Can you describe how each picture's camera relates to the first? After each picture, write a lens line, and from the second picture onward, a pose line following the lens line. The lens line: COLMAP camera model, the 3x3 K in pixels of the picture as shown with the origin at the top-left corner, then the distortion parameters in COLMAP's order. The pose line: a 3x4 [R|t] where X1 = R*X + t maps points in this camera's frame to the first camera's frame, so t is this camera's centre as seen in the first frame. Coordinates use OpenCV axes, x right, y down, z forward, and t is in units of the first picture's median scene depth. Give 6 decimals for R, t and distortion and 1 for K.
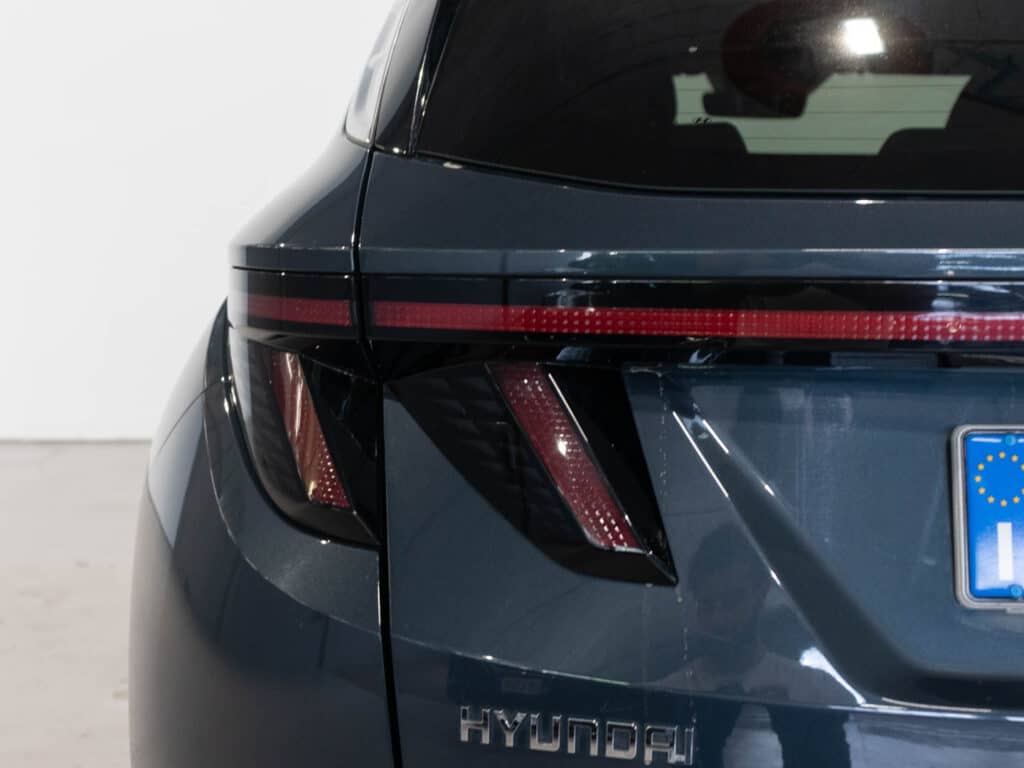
lens RADIAL K [[1249.2, 0, 512.0], [0, 1249.2, 384.0], [0, 0, 1]] dist [0.010975, 0.037506]
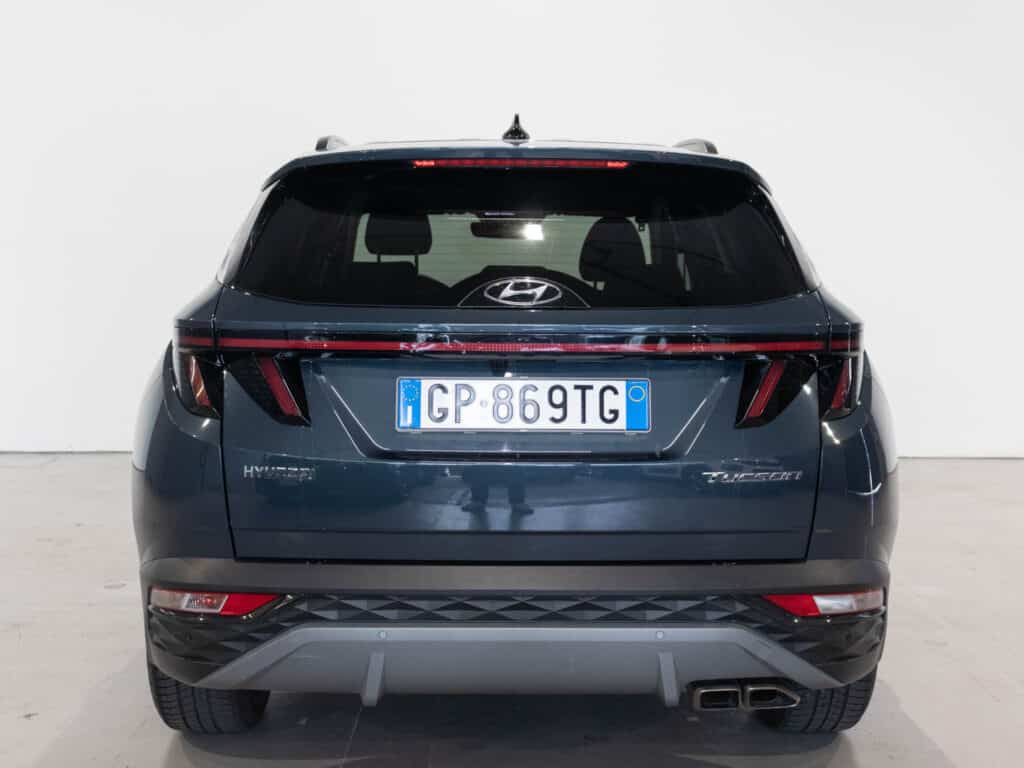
lens RADIAL K [[1286.8, 0, 496.1], [0, 1286.8, 382.6], [0, 0, 1]] dist [0.014328, 0.054082]
pose [[0.999887, 0.002927, 0.014716, 0.492476], [-0.002204, 0.998800, -0.048919, 0.184968], [-0.014841, 0.048881, 0.998694, -2.038898]]
